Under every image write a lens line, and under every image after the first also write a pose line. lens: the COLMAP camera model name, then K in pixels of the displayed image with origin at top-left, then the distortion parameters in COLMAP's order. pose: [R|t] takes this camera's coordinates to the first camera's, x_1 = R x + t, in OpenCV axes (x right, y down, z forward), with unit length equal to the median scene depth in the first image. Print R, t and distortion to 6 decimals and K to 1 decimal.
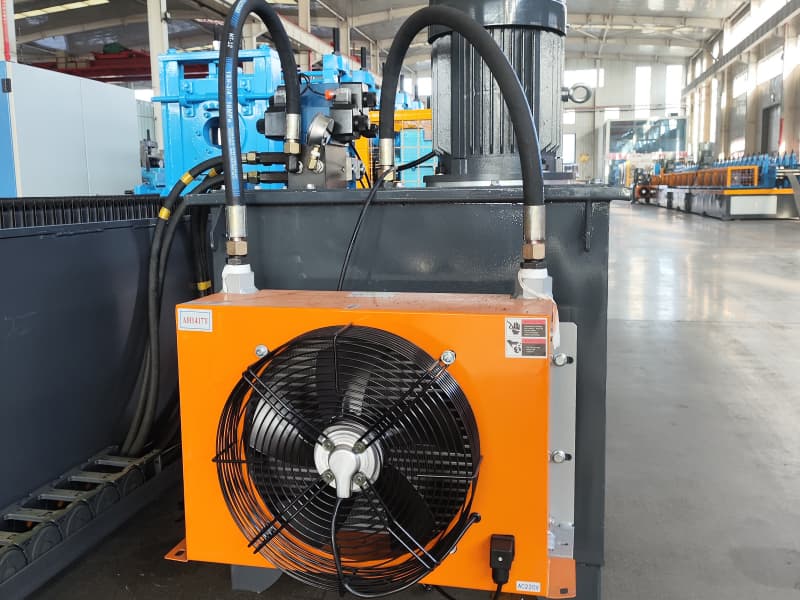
lens RADIAL K [[802.7, 0, 392.5], [0, 802.7, 299.2], [0, 0, 1]] dist [0.045138, 0.000000]
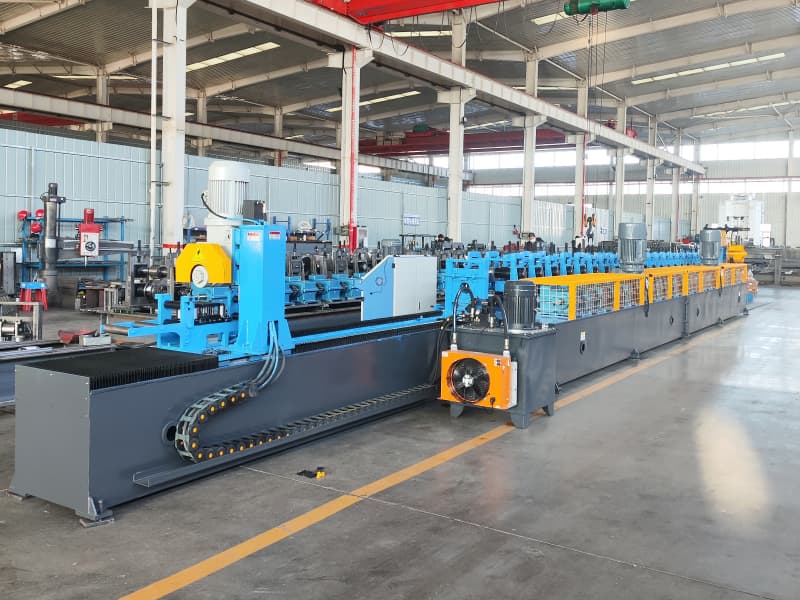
lens RADIAL K [[802.7, 0, 397.0], [0, 802.7, 295.2], [0, 0, 1]] dist [0.045138, 0.000000]
pose [[0.941062, 0.061733, -0.332552, 0.032576], [-0.082600, 0.995379, -0.048966, -0.002133], [0.327992, 0.073548, 0.941813, -0.112581]]
